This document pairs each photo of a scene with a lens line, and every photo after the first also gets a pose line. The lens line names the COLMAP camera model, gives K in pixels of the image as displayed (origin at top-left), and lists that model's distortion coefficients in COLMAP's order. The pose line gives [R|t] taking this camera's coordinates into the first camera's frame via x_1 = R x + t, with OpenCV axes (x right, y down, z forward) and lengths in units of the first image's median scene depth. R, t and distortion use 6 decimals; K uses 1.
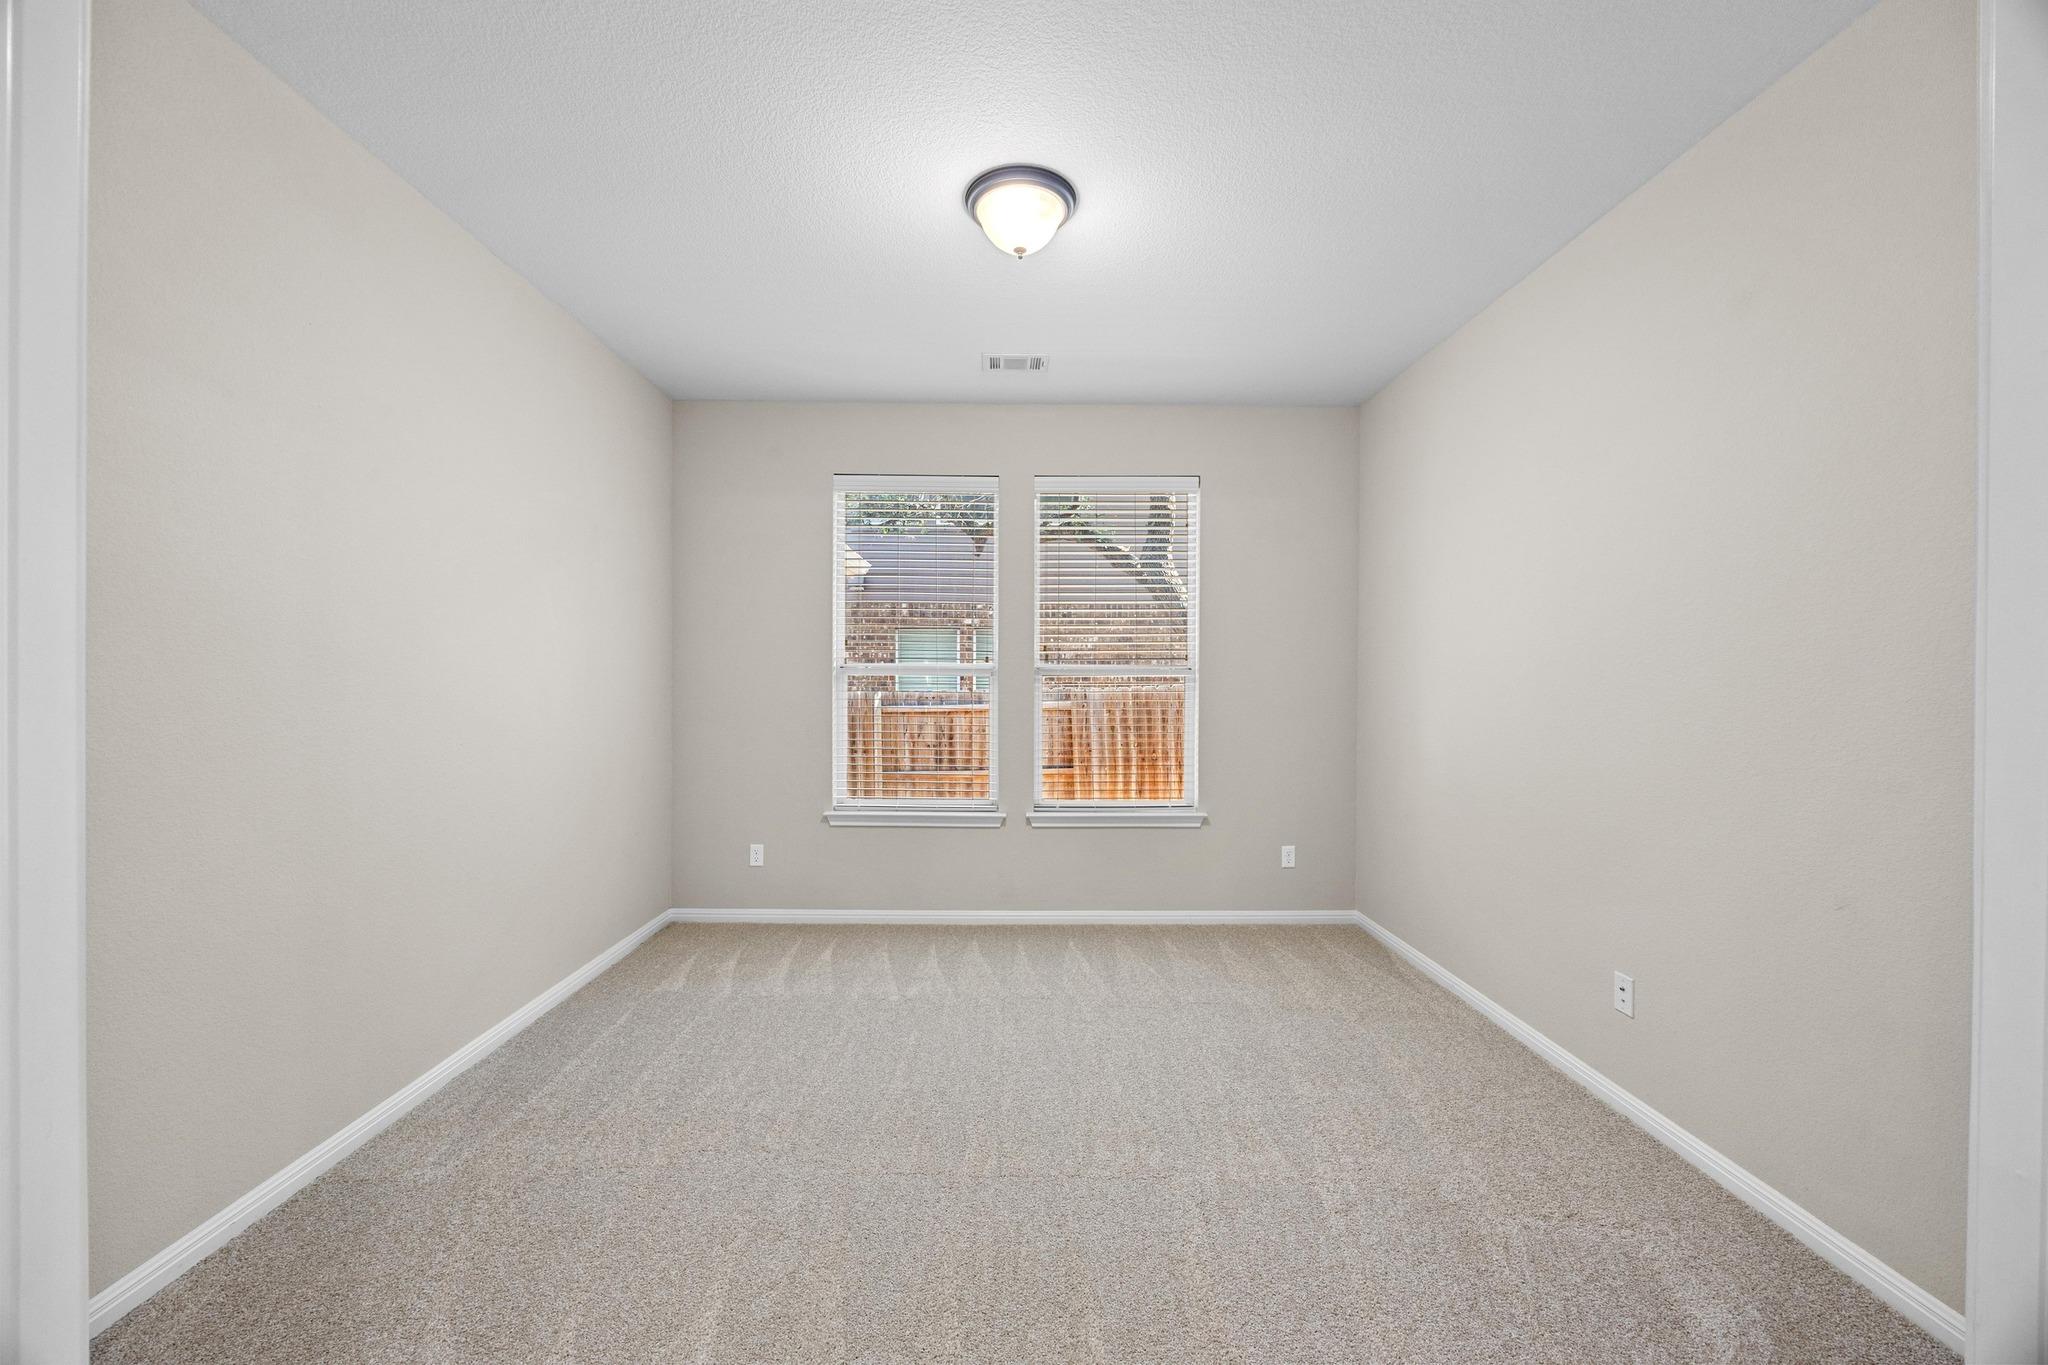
lens RADIAL K [[773.0, 0, 1021.2], [0, 773.0, 681.0], [0, 0, 1]] dist [-0.002967, -0.000082]
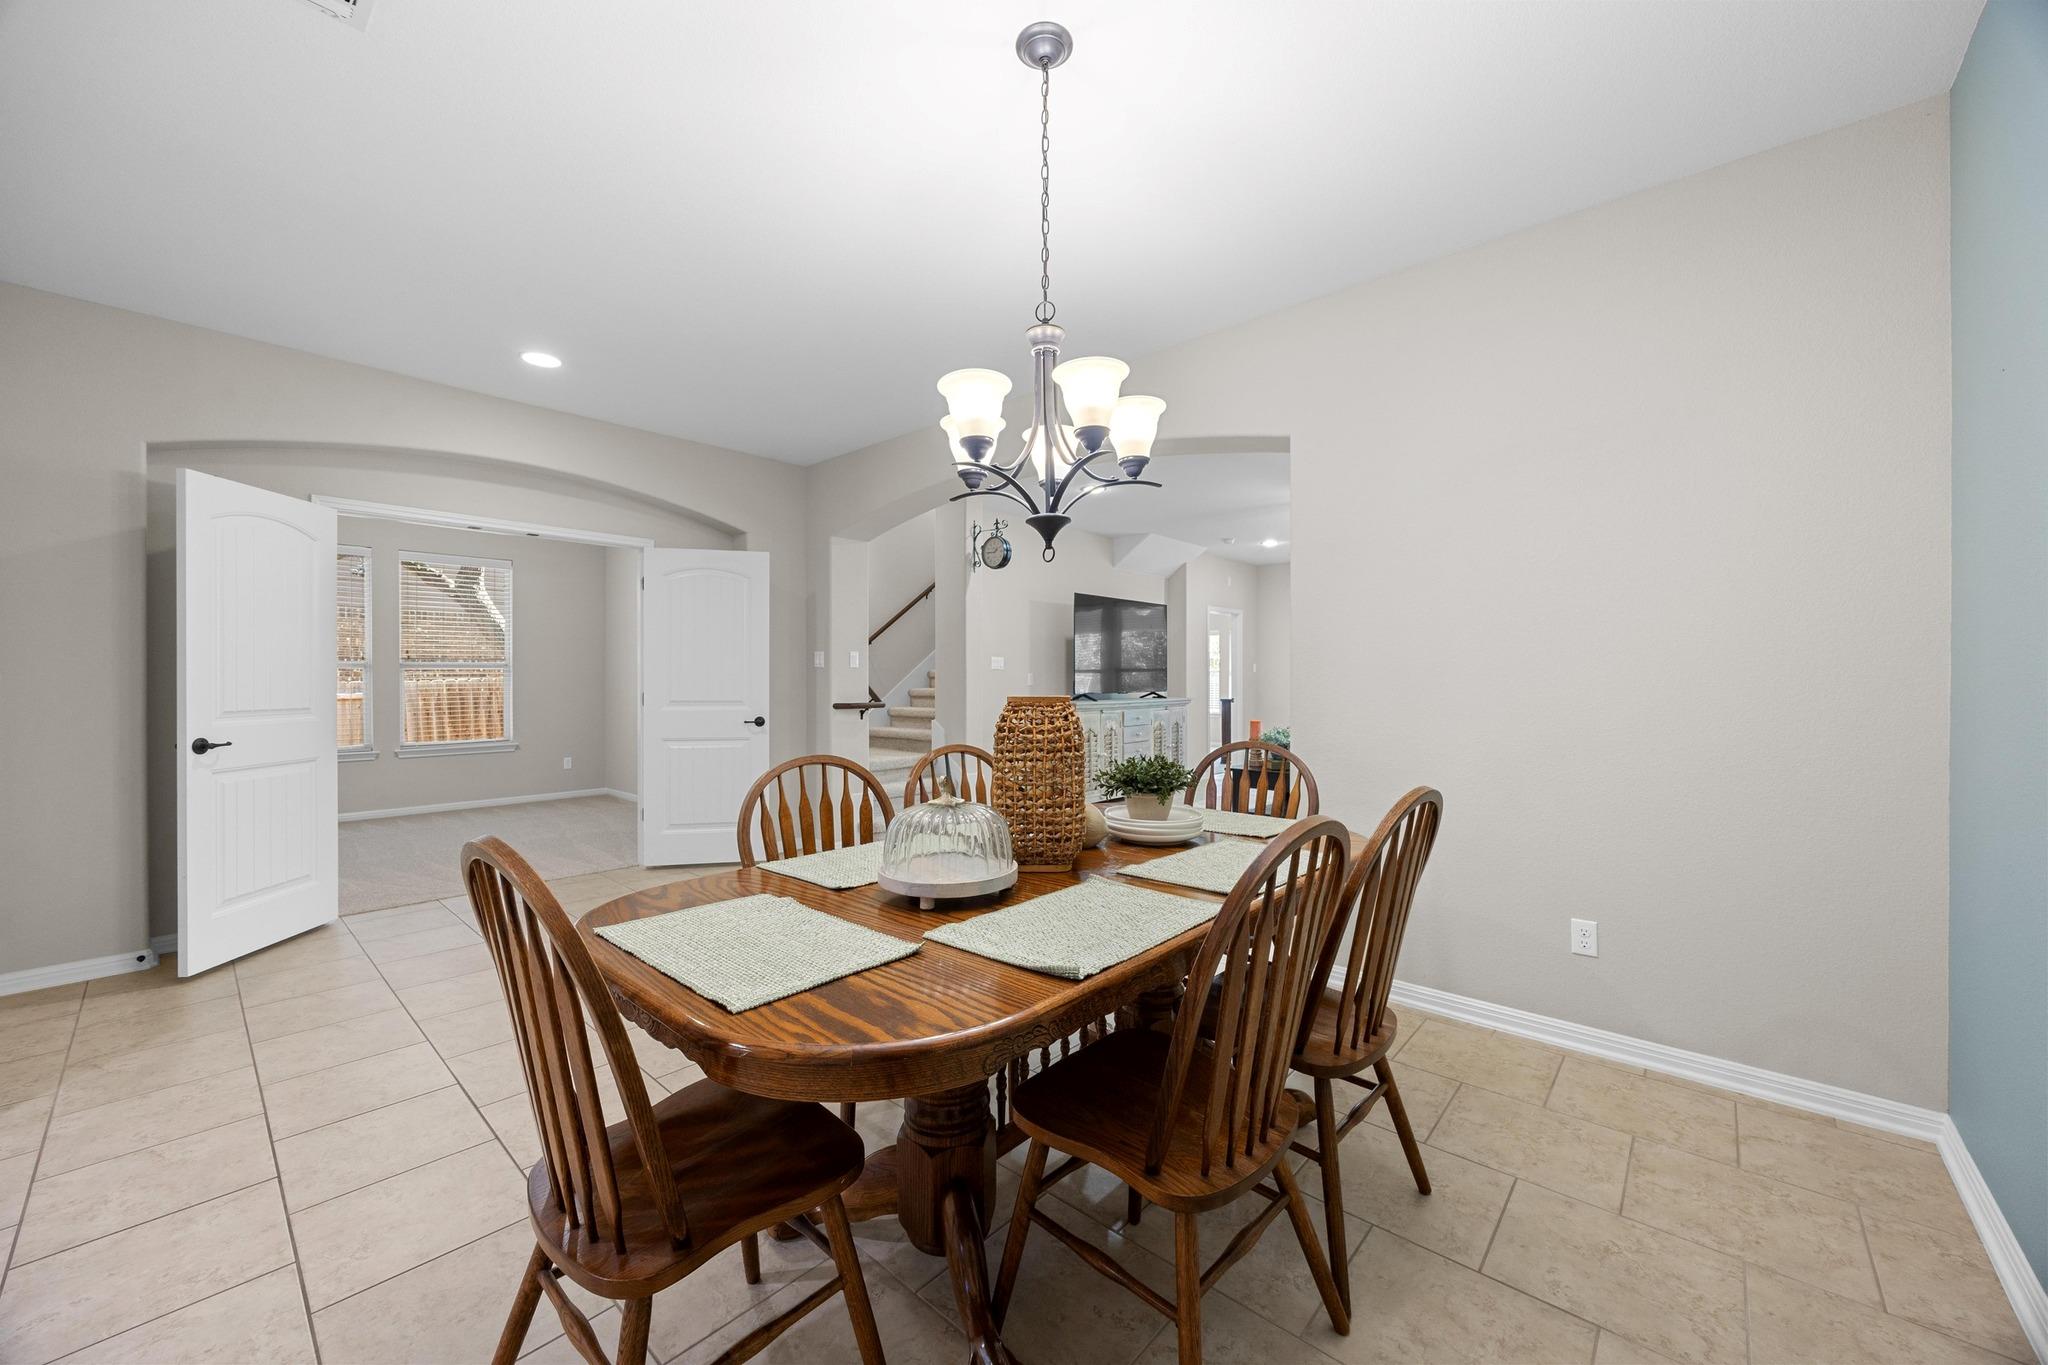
lens RADIAL K [[773.0, 0, 1021.2], [0, 773.0, 681.0], [0, 0, 1]] dist [-0.002967, -0.000082]
pose [[0.676943, -0.004861, 0.736020, -0.263344], [0.005813, 0.999982, 0.001258, 0.022770], [-0.736013, 0.003427, 0.676959, -0.983958]]
